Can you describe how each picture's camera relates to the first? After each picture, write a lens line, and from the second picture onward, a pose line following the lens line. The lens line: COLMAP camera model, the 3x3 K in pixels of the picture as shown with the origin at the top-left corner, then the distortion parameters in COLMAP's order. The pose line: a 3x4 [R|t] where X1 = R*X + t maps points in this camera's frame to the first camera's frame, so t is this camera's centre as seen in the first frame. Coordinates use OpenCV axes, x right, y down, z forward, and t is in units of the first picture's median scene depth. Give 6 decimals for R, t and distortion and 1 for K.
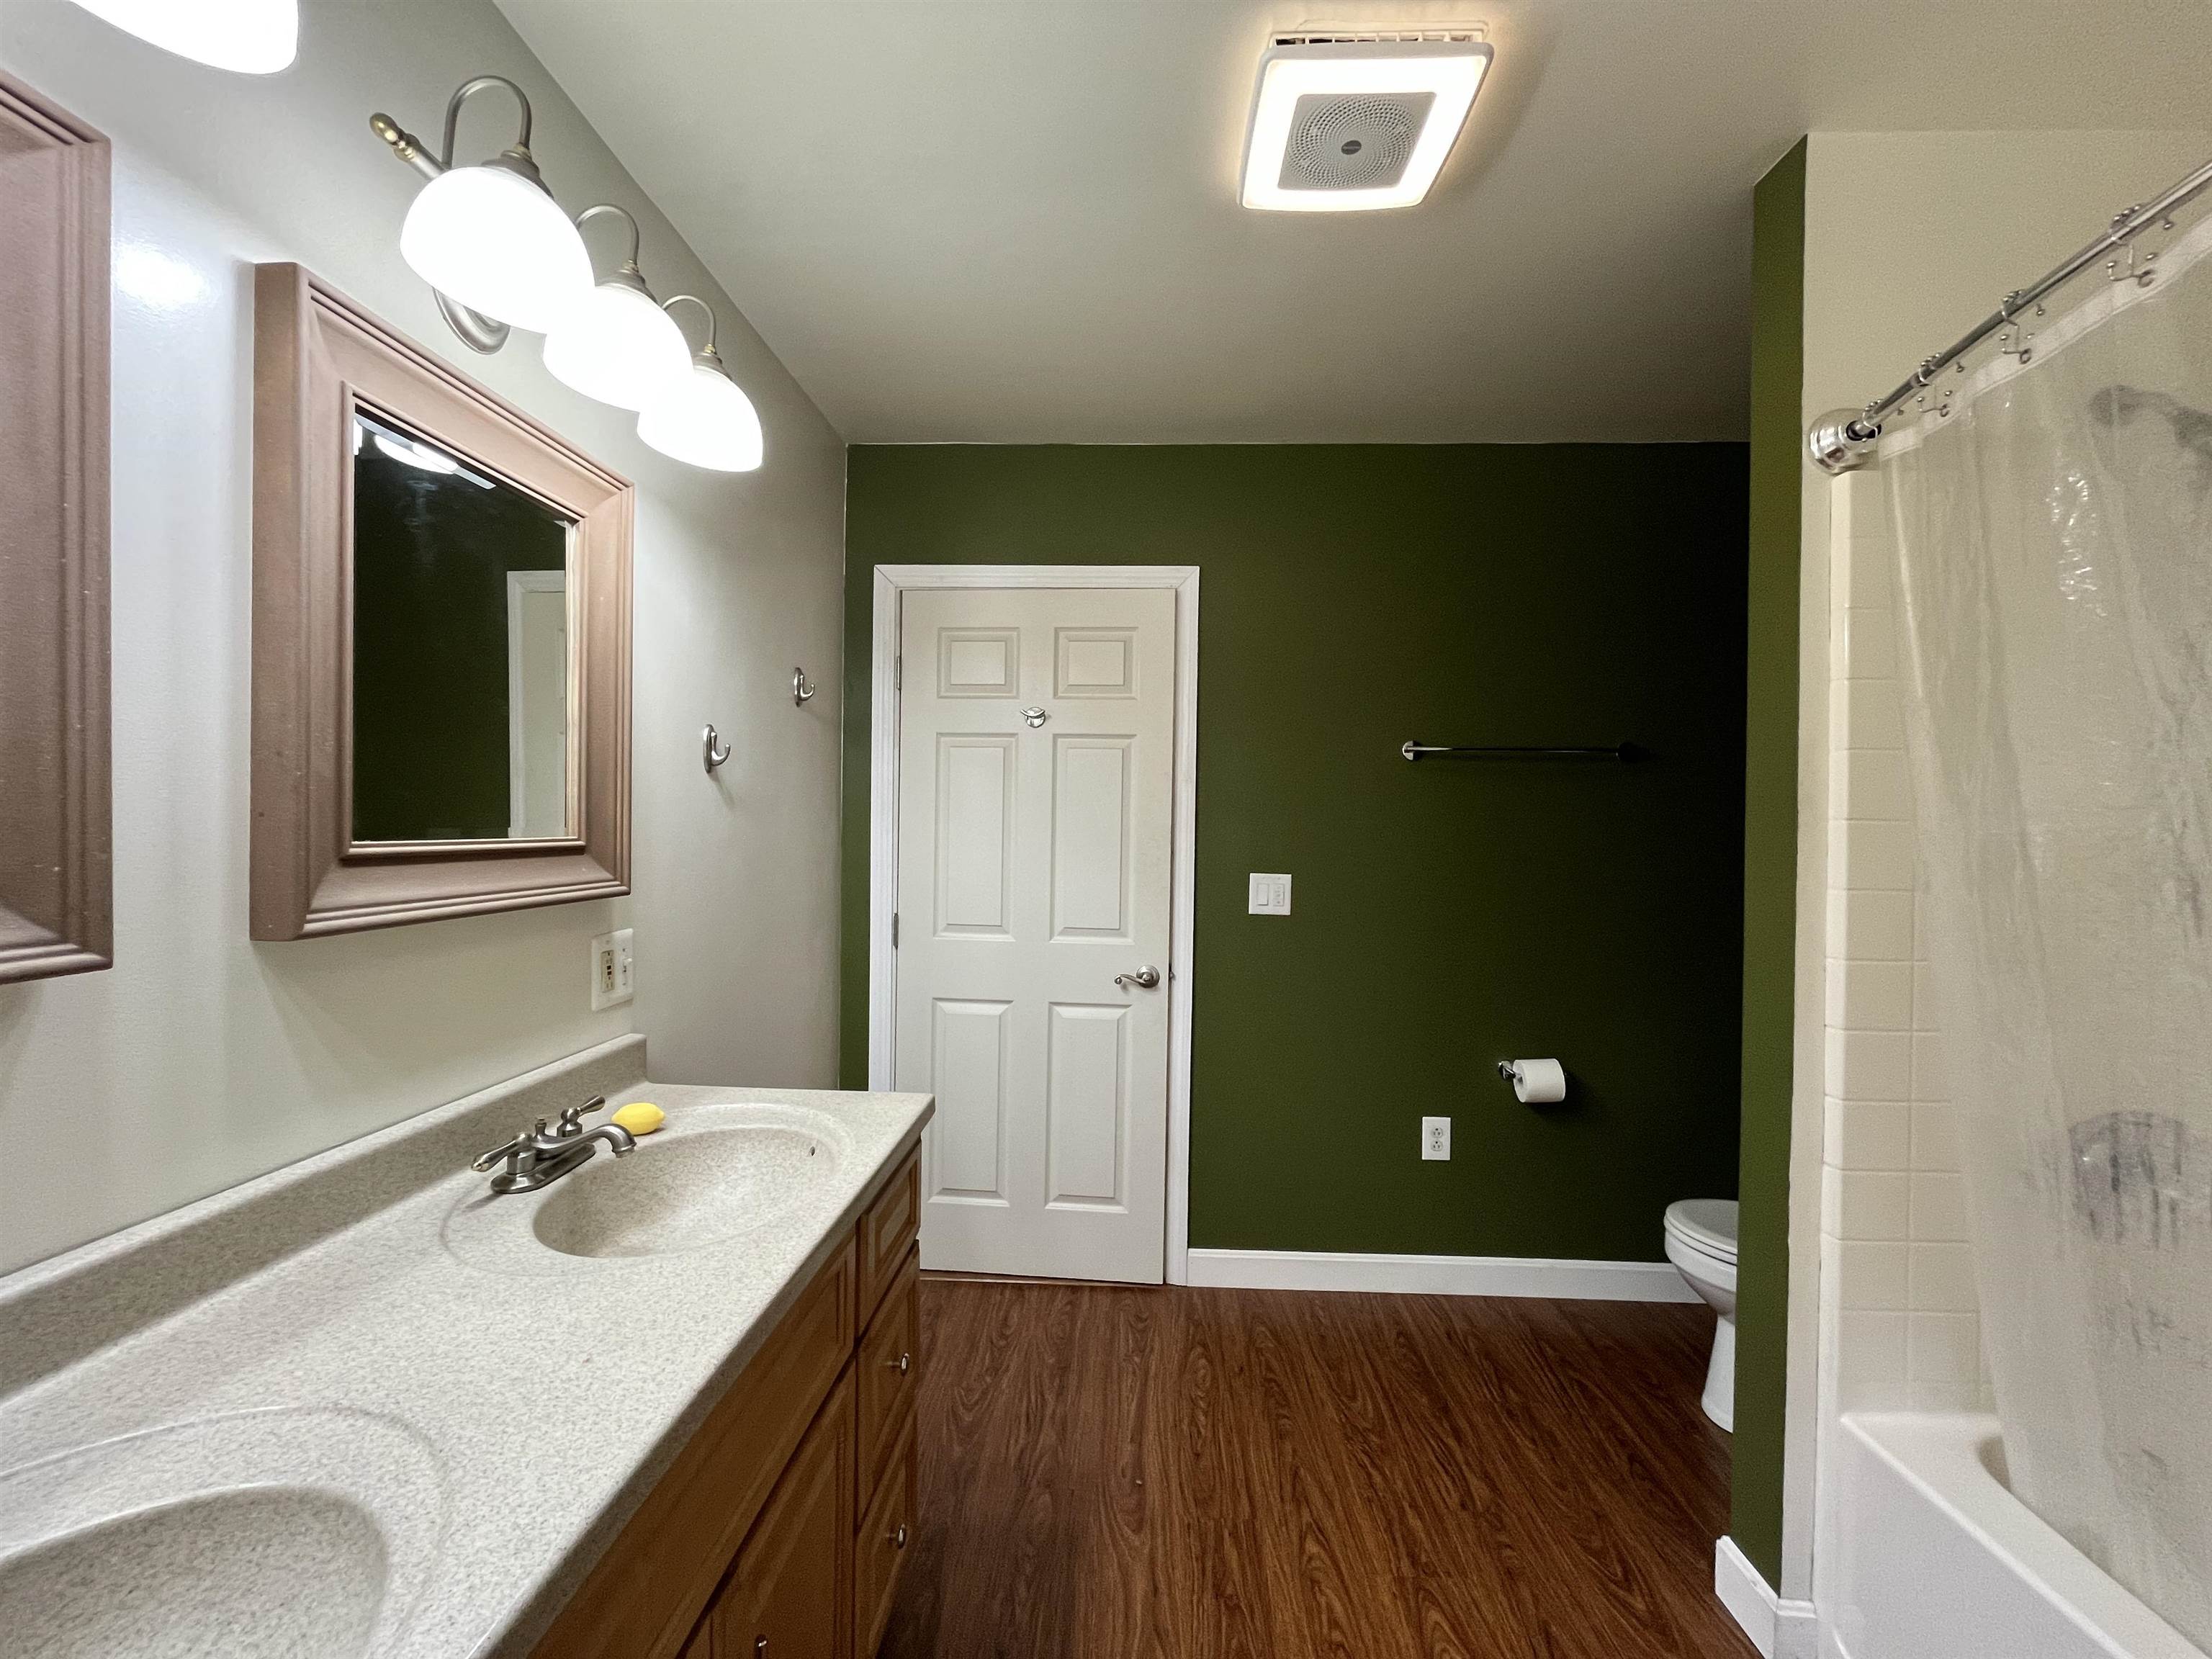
lens RADIAL K [[891.4, 0, 1096.3], [0, 891.4, 829.8], [0, 0, 1]] dist [-0.002235, -0.000011]
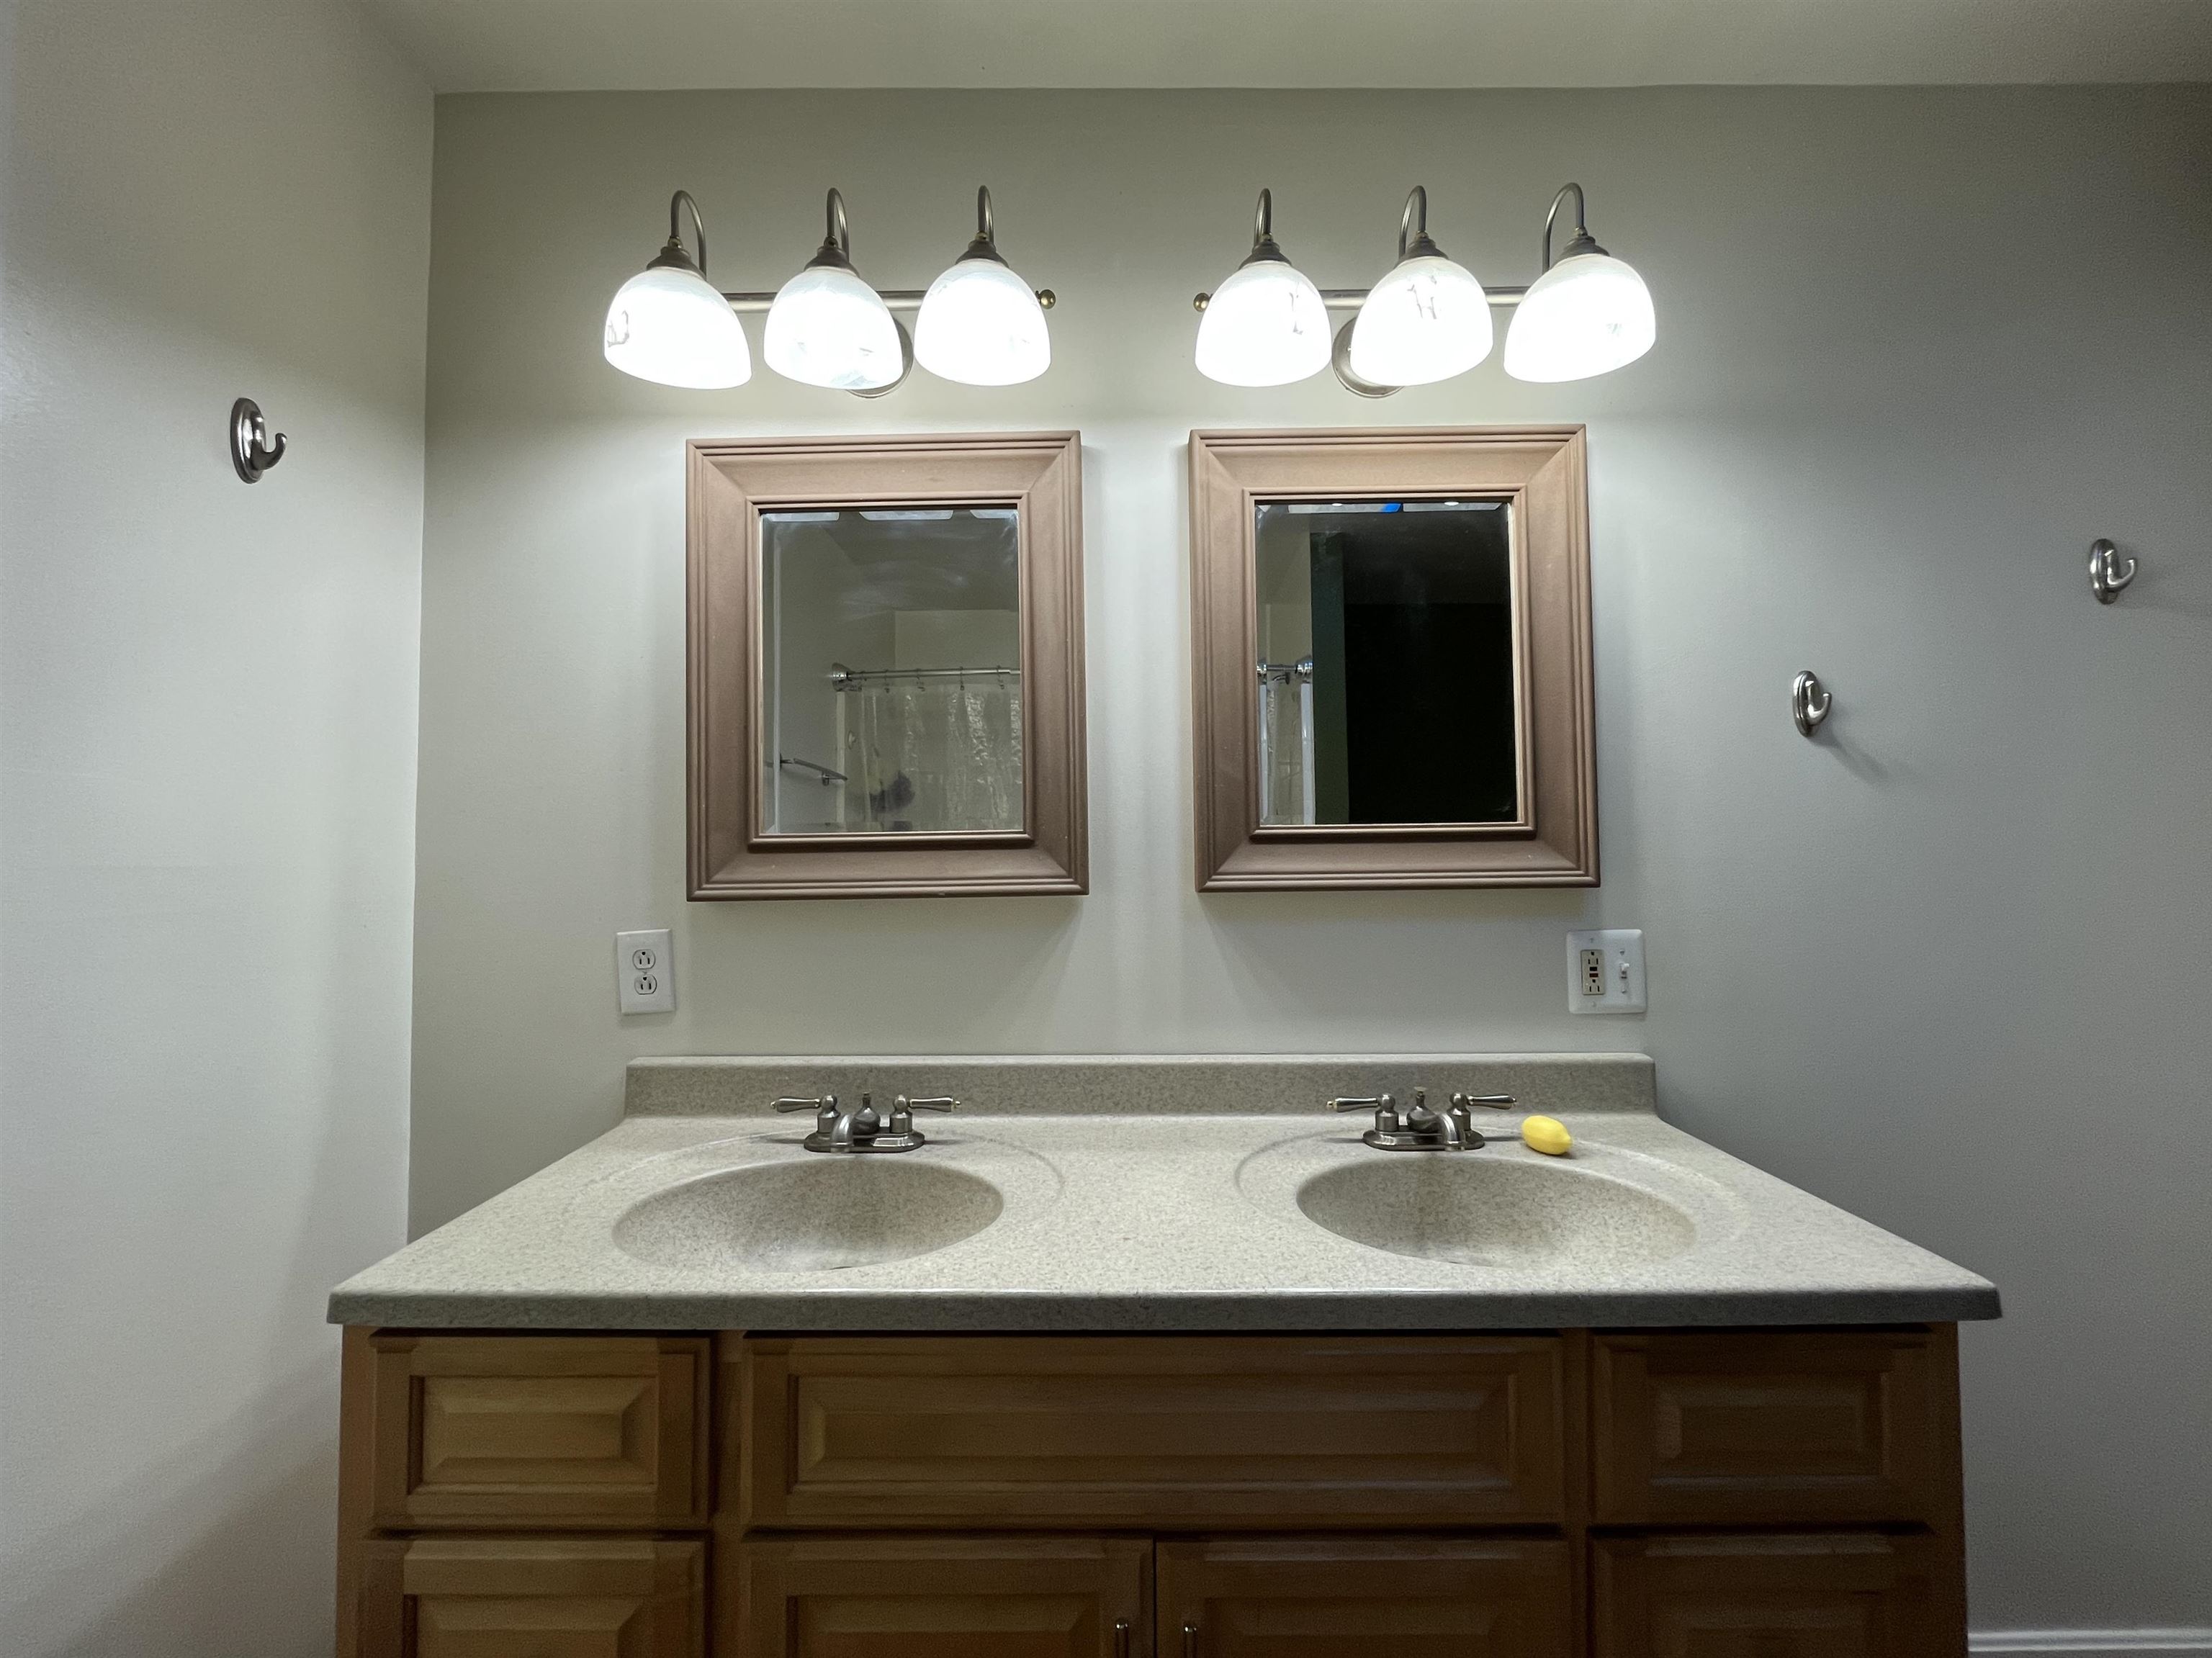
lens RADIAL K [[891.3, 0, 1092.1], [0, 891.3, 829.4], [0, 0, 1]] dist [-0.002235, -0.000011]
pose [[0.062212, -0.040228, -0.997252, 0.345327], [0.005267, 0.999187, -0.039977, 0.052278], [0.998049, -0.002765, 0.062374, 0.481333]]
